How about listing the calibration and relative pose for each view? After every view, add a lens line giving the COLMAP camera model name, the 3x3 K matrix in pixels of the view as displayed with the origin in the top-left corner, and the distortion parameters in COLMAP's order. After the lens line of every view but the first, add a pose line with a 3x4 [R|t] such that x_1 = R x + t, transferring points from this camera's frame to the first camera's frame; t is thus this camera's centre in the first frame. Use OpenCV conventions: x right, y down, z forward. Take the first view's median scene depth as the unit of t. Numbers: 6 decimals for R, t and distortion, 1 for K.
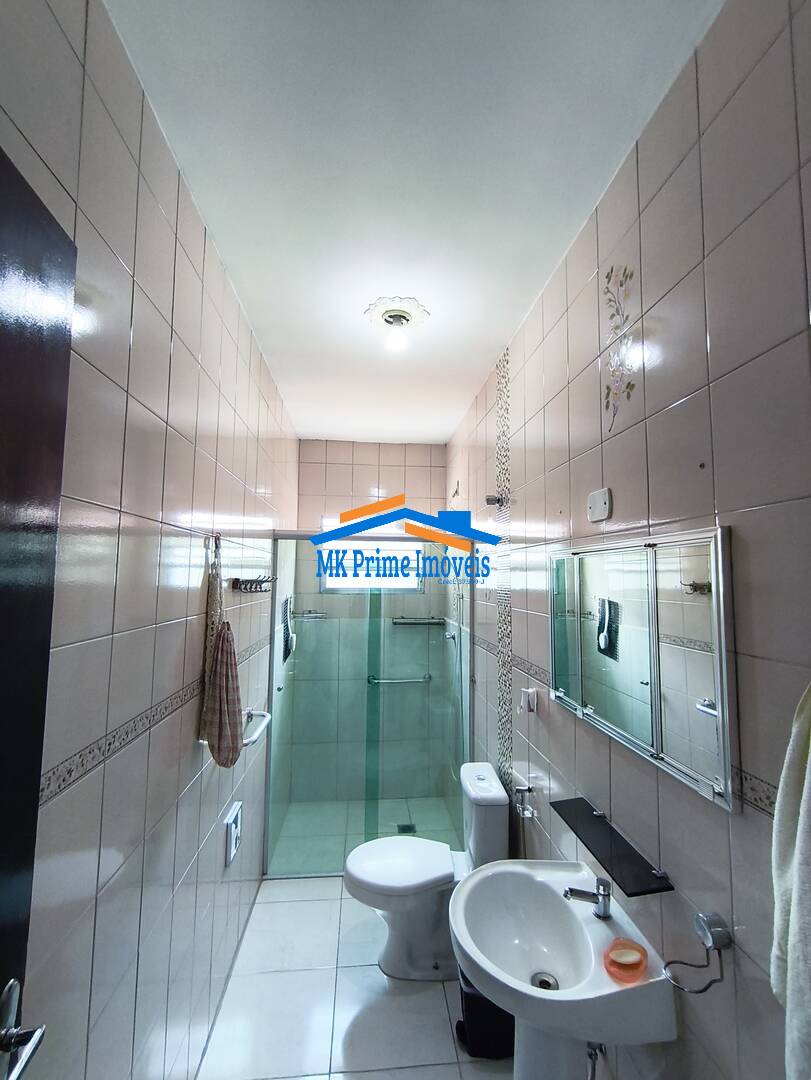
lens RADIAL K [[467.4, 0, 410.6], [0, 467.4, 541.6], [0, 0, 1]] dist [-0.005200, 0.001836]
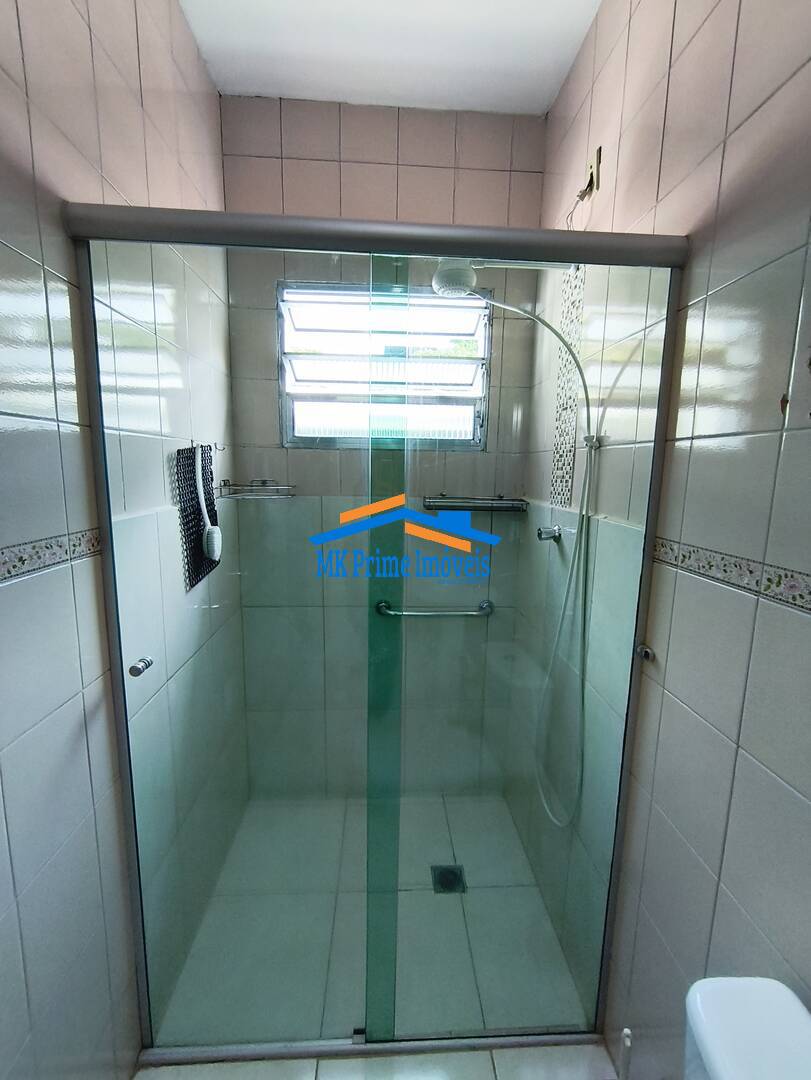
lens RADIAL K [[467.4, 0, 410.6], [0, 467.4, 541.6], [0, 0, 1]] dist [-0.005200, 0.001836]
pose [[0.999466, 0.016119, -0.028407, -0.038167], [-0.009031, 0.972214, 0.233921, 0.094822], [0.031389, -0.233540, 0.971841, 0.505889]]
